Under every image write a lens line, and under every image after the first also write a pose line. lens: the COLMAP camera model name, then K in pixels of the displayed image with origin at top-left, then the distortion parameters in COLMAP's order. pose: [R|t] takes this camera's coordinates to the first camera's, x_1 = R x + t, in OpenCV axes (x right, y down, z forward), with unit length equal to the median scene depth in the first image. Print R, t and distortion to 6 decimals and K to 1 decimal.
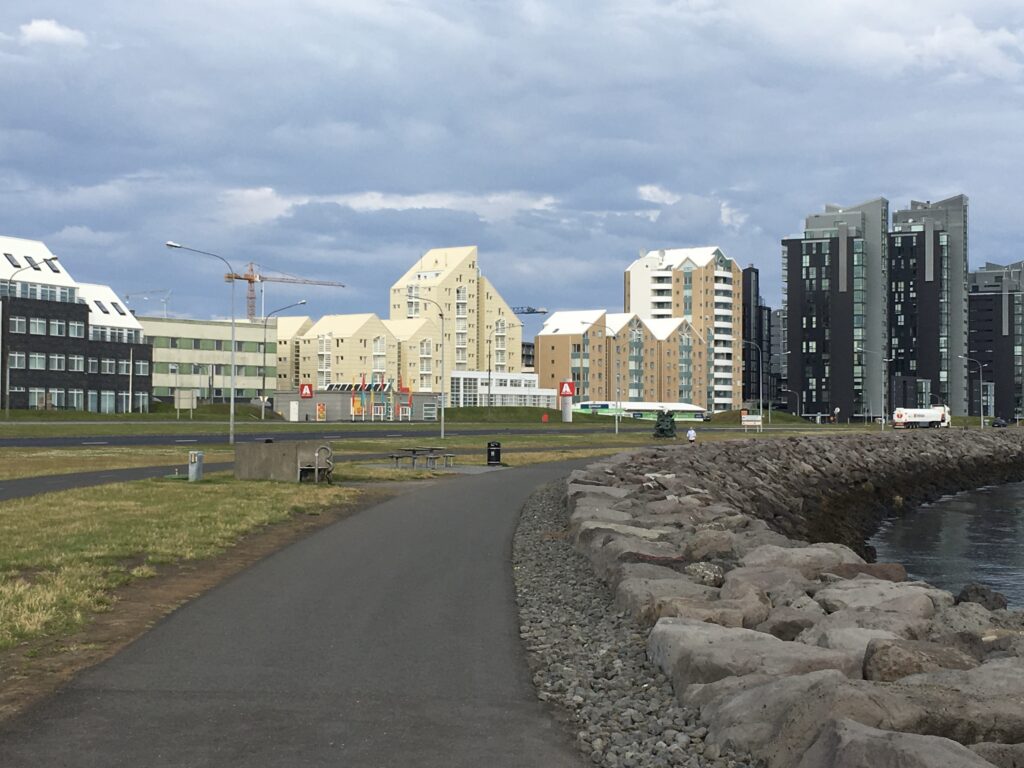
lens RADIAL K [[1639.8, 0, 512.4], [0, 1639.8, 382.1], [0, 0, 1]] dist [0.130737, 0.000000]
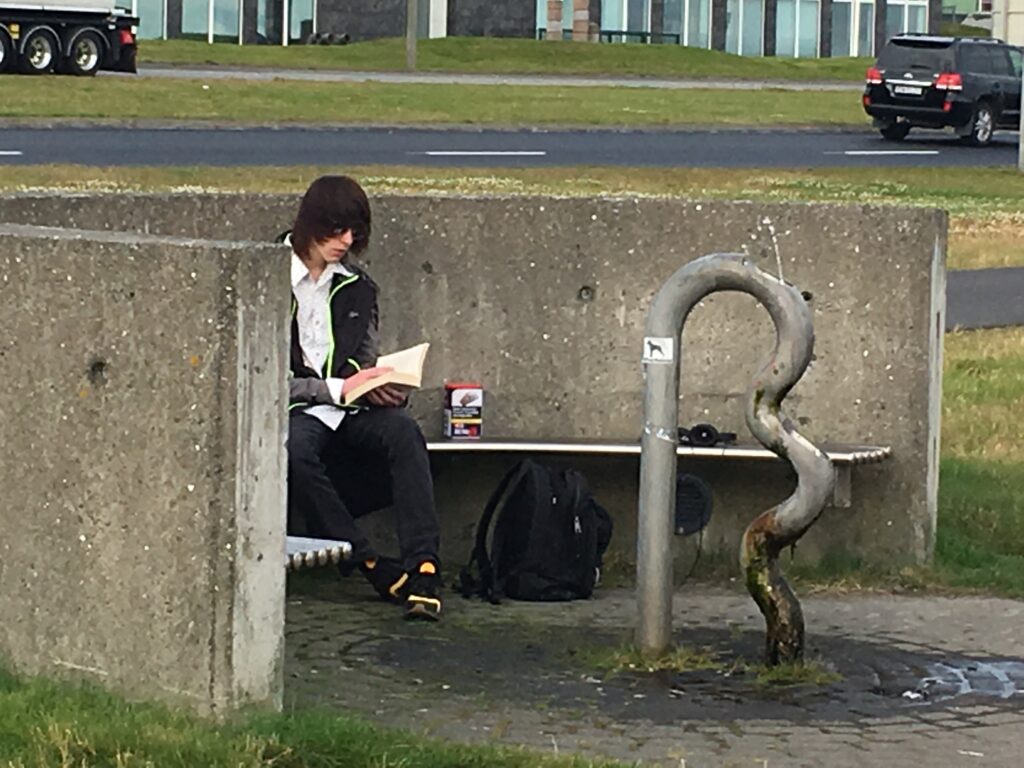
lens RADIAL K [[4212.2, 0, 512.0], [0, 4212.2, 383.9], [0, 0, 1]] dist [0.115300, 0.000000]
pose [[0.935179, 0.041296, -0.351760, -0.008388], [-0.009245, 0.995687, 0.092314, 0.004865], [0.354055, -0.083078, 0.931527, 0.158807]]
